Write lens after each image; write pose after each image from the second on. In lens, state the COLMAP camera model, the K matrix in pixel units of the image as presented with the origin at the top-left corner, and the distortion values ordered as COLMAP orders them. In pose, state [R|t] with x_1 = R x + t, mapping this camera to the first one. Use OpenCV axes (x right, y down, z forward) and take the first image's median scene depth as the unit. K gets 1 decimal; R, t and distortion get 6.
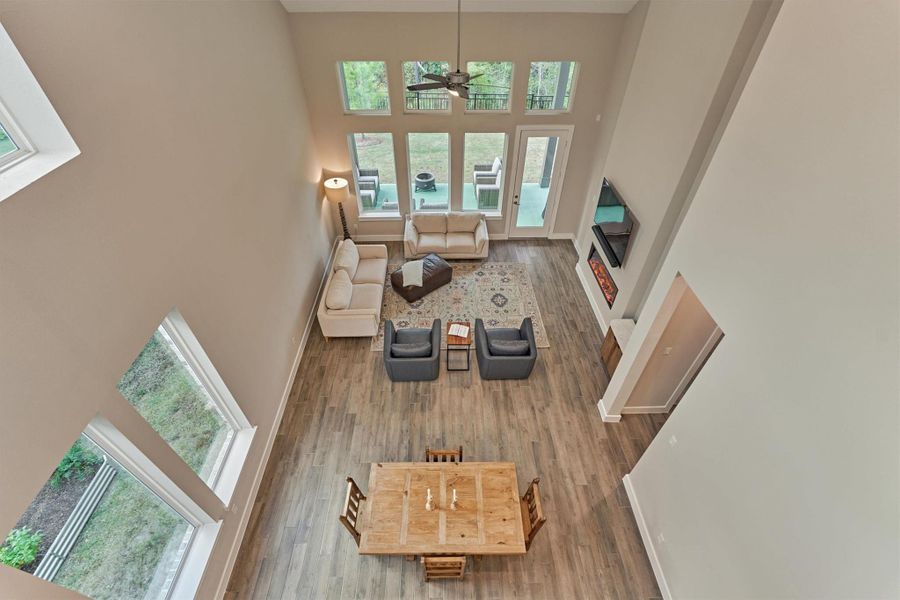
lens RADIAL K [[400.6, 0, 449.3], [0, 400.6, 300.4], [0, 0, 1]] dist [0.000064, 0.000178]
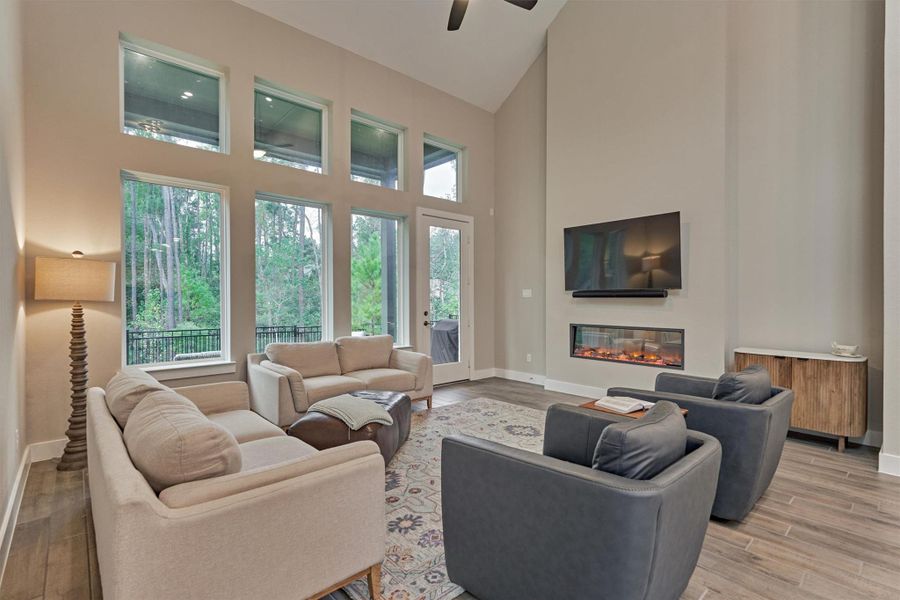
lens RADIAL K [[423.4, 0, 451.9], [0, 423.4, 301.6], [0, 0, 1]] dist [-0.003997, 0.001191]
pose [[0.758376, -0.008687, 0.651760, -0.320349], [0.438249, 0.746964, -0.499983, 0.117999], [-0.482498, 0.664808, 0.570286, 0.723291]]
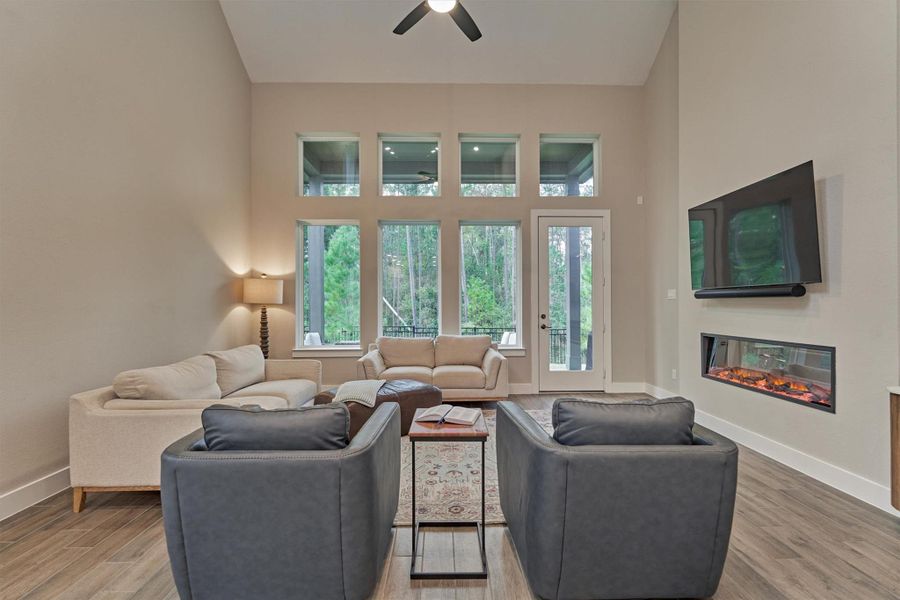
lens RADIAL K [[409.8, 0, 450.5], [0, 409.8, 303.0], [0, 0, 1]] dist [-0.000360, -0.001400]
pose [[0.999971, -0.007579, -0.001057, 0.023511], [0.004907, 0.741010, -0.671476, 0.213713], [0.005873, 0.671452, 0.741025, 0.626955]]
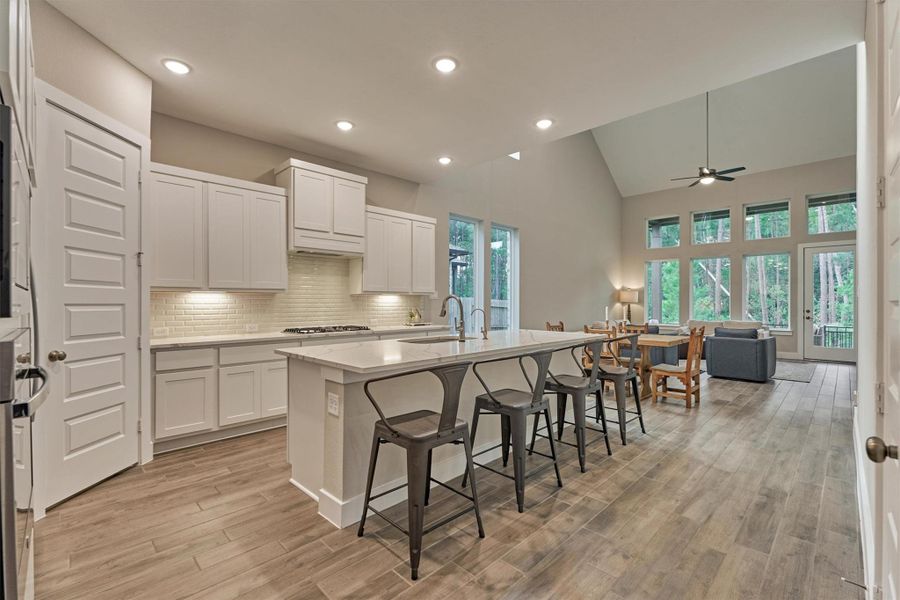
lens RADIAL K [[409.8, 0, 446.5], [0, 409.8, 301.4], [0, 0, 1]] dist [-0.000360, -0.001400]
pose [[0.694408, -0.002944, -0.719575, 0.352784], [-0.481381, 0.741379, -0.467578, 0.825592], [0.534855, 0.671080, 0.513402, -0.054168]]
